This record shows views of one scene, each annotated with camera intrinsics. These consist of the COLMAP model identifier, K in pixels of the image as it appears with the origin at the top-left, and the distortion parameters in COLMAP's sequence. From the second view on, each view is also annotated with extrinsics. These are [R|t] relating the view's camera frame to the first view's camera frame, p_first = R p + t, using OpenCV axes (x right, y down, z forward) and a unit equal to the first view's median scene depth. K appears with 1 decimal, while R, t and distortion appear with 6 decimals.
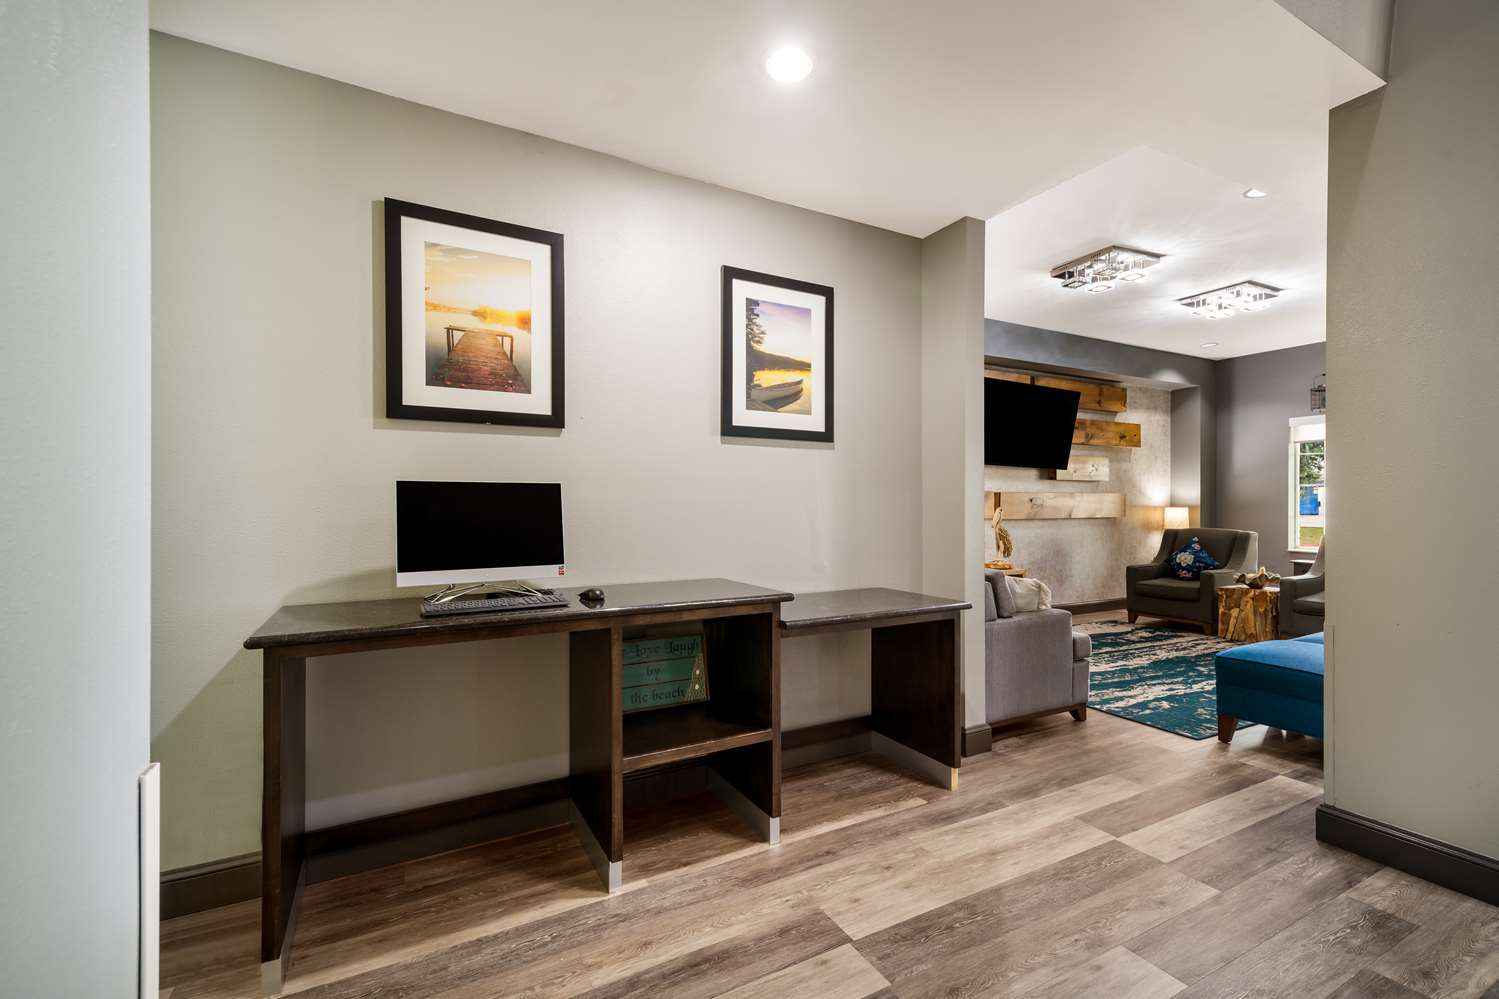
lens RADIAL K [[650.8, 0, 740.1], [0, 650.8, 508.0], [0, 0, 1]] dist [0.004721, 0.000177]
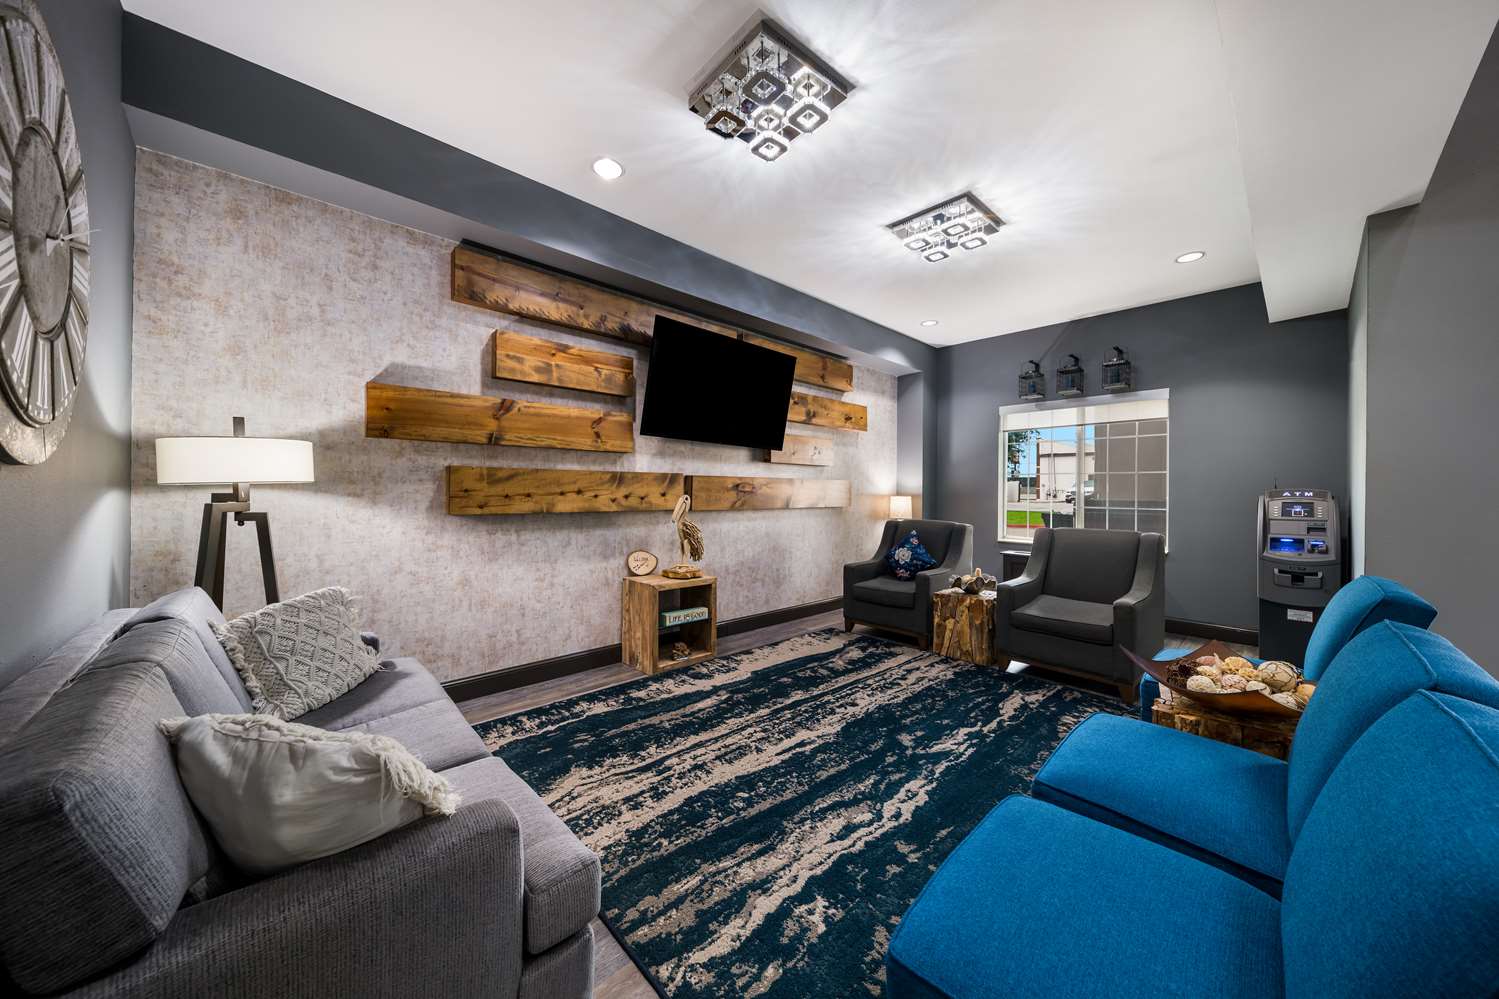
lens RADIAL K [[532.7, 0, 754.6], [0, 532.7, 494.4], [0, 0, 1]] dist [0.003298, 0.000034]
pose [[0.958100, 0.007172, 0.286343, 0.275235], [-0.007306, 0.999973, -0.000602, -0.001755], [-0.286340, -0.001515, 0.958127, 0.358080]]
